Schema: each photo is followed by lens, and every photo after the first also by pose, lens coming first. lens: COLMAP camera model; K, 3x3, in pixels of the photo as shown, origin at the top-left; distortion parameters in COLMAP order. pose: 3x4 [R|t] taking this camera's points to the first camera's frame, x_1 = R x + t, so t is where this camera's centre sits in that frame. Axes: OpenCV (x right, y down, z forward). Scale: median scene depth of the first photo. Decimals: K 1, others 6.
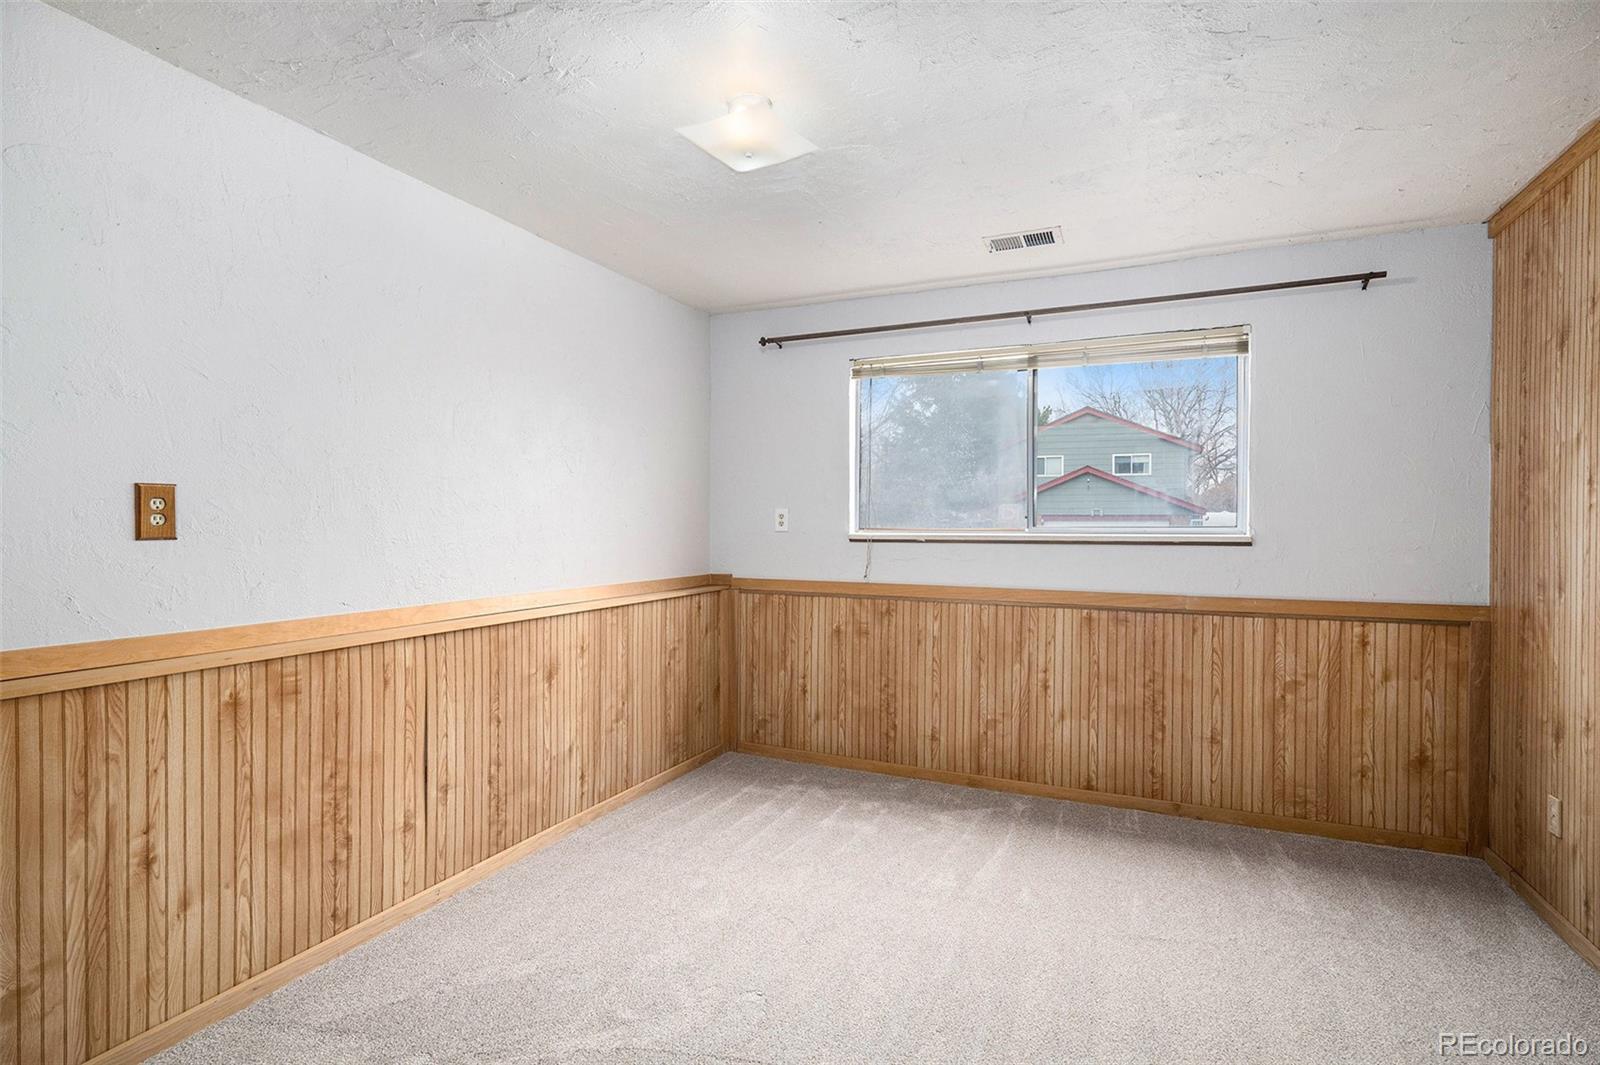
lens RADIAL K [[796.1, 0, 800.0], [0, 796.1, 532.5], [0, 0, 1]] dist [-0.001646, -0.000809]
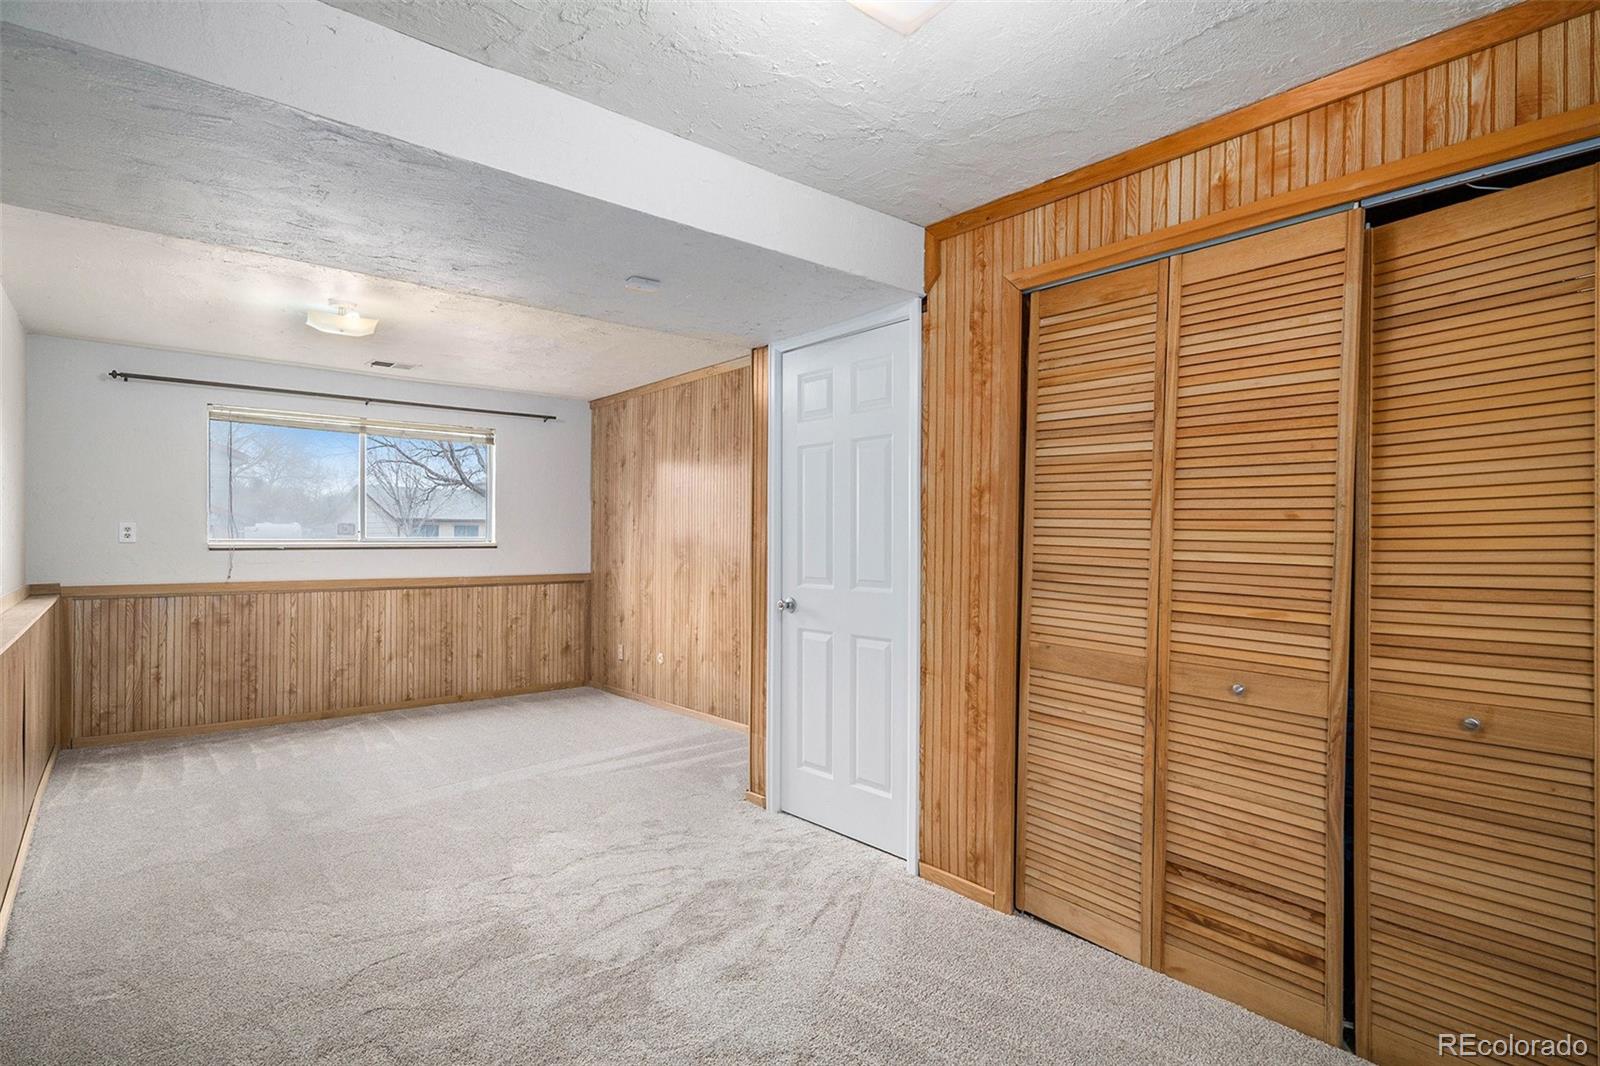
lens RADIAL K [[755.2, 0, 800.0], [0, 755.2, 533.0], [0, 0, 1]] dist [-0.001055, 0.000256]
pose [[0.434041, 0.004410, 0.900883, -0.649902], [0.008157, 0.999928, -0.008825, 0.002605], [-0.900856, 0.011179, 0.433973, -0.373615]]
